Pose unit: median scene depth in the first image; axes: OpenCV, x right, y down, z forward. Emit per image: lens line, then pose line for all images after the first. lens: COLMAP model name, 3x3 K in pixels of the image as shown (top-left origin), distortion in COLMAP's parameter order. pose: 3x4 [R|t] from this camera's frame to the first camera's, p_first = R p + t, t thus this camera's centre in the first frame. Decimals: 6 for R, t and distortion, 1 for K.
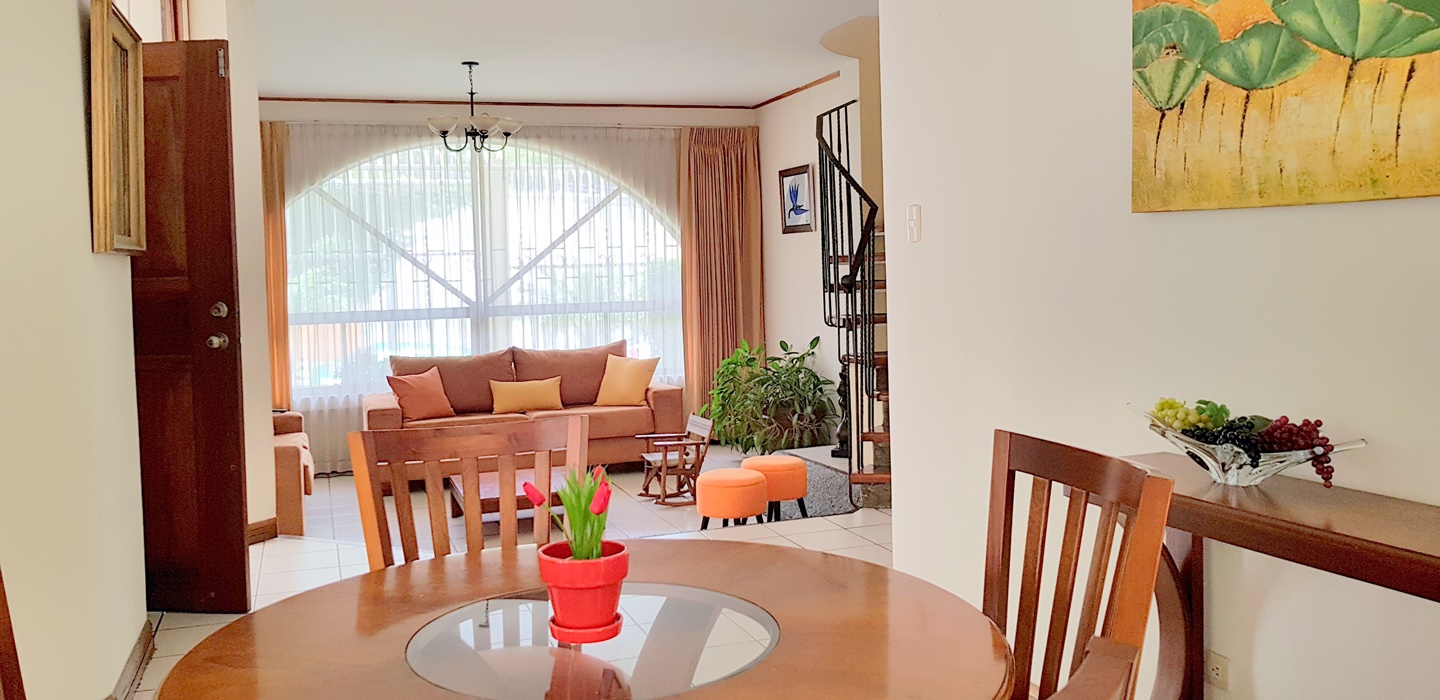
lens RADIAL K [[1141.4, 0, 717.0], [0, 1141.4, 306.1], [0, 0, 1]] dist [-0.000218, 0.001570]
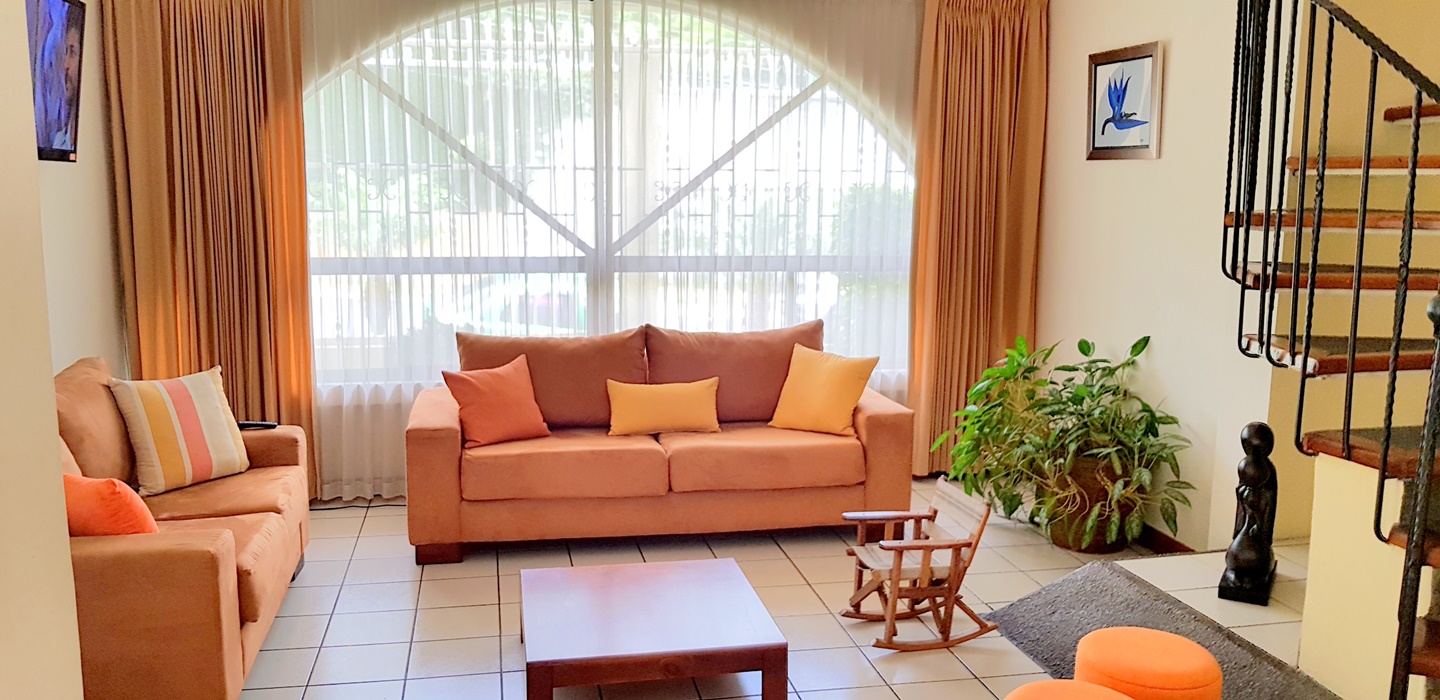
lens RADIAL K [[1170.8, 0, 720.0], [0, 1170.8, 350.0], [0, 0, 1]] dist [-0.000137, 0.000981]
pose [[0.989159, 0.057725, -0.135029, -0.051373], [-0.042418, 0.992619, 0.113614, -0.027703], [0.140591, -0.106655, 0.984306, 0.377211]]
